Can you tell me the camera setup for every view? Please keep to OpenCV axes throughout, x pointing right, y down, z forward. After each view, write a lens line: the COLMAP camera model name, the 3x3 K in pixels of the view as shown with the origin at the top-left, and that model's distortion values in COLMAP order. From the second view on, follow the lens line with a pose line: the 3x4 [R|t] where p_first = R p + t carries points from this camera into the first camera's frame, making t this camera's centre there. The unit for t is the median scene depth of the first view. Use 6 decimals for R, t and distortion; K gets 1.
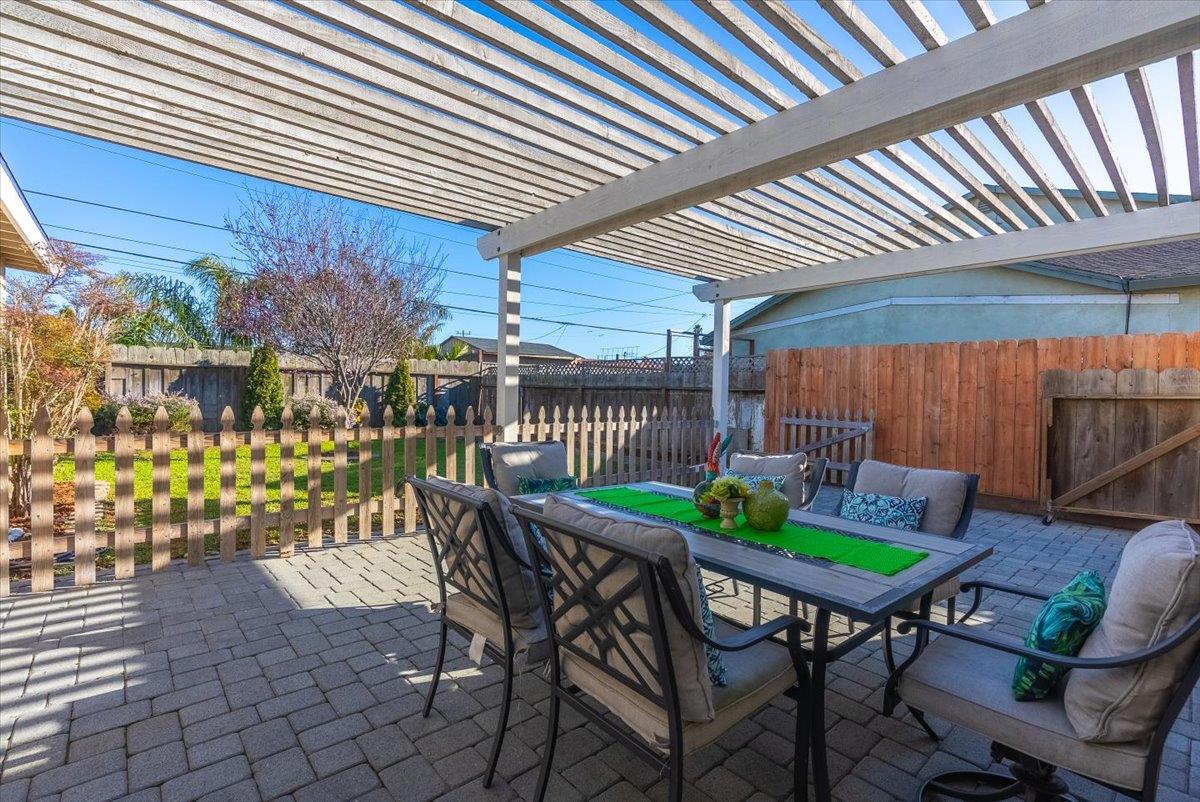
lens RADIAL K [[543.1, 0, 600.0], [0, 543.1, 401.0], [0, 0, 1]] dist [-0.003302, 0.000949]
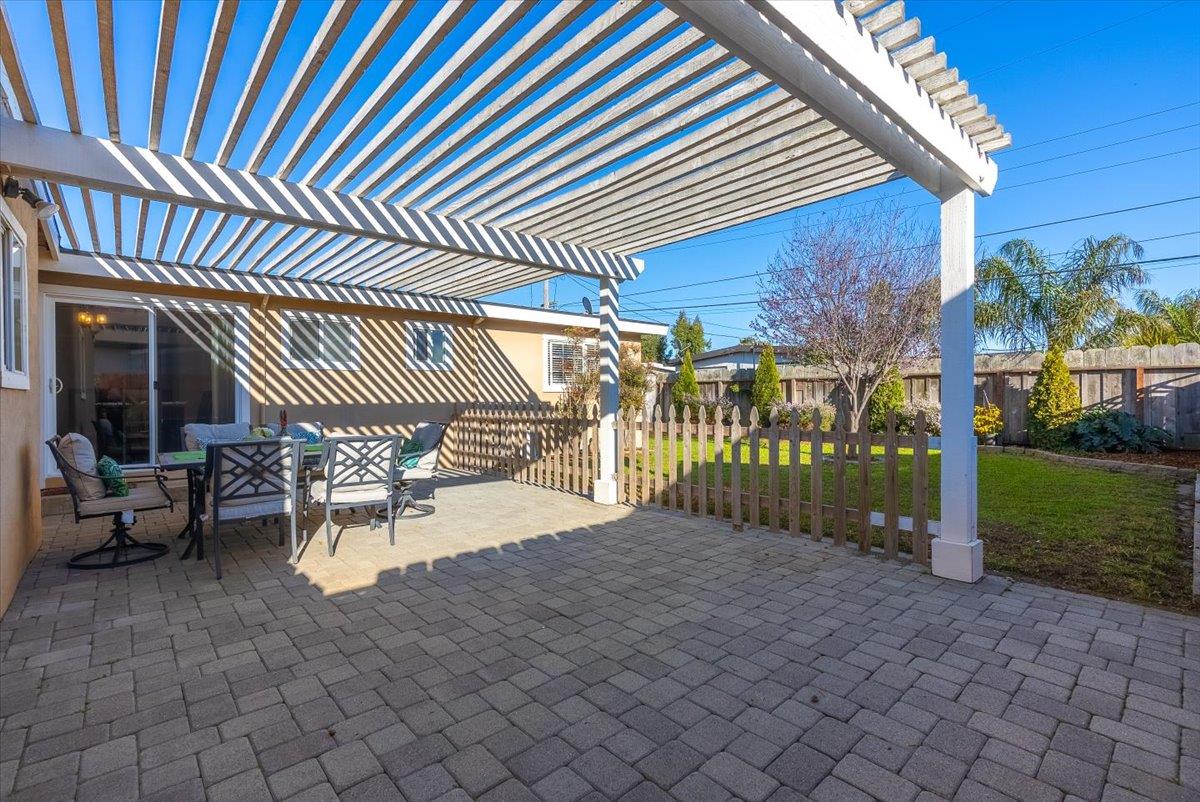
lens RADIAL K [[543.1, 0, 600.0], [0, 543.1, 401.0], [0, 0, 1]] dist [-0.003302, 0.000949]
pose [[0.004582, -0.013554, -0.999898, 0.395688], [-0.010935, 0.999848, -0.013603, 0.008149], [0.999930, 0.010996, 0.004433, 0.402901]]
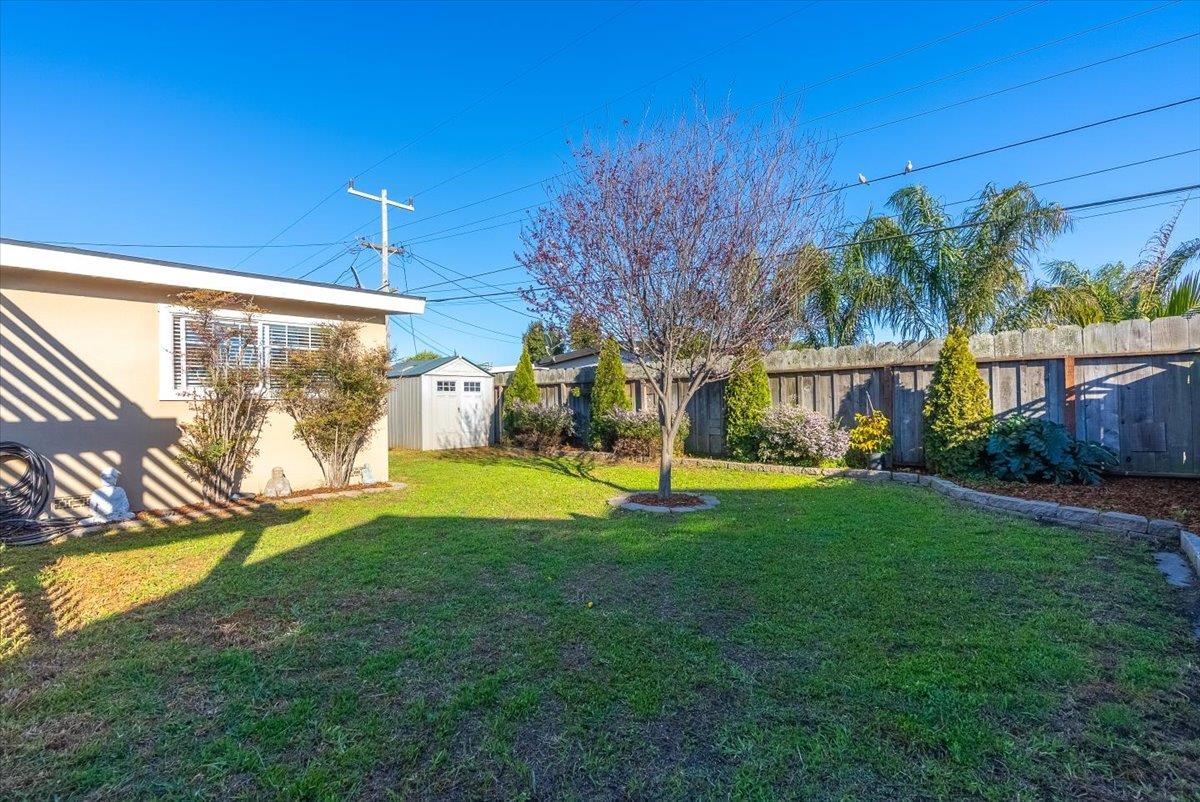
lens RADIAL K [[543.1, 0, 600.0], [0, 543.1, 401.0], [0, 0, 1]] dist [-0.003302, 0.000949]
pose [[0.113975, -0.022386, -0.993231, 0.117170], [0.002688, 0.999749, -0.022225, -0.003563], [0.993480, -0.000137, 0.114006, 0.643589]]
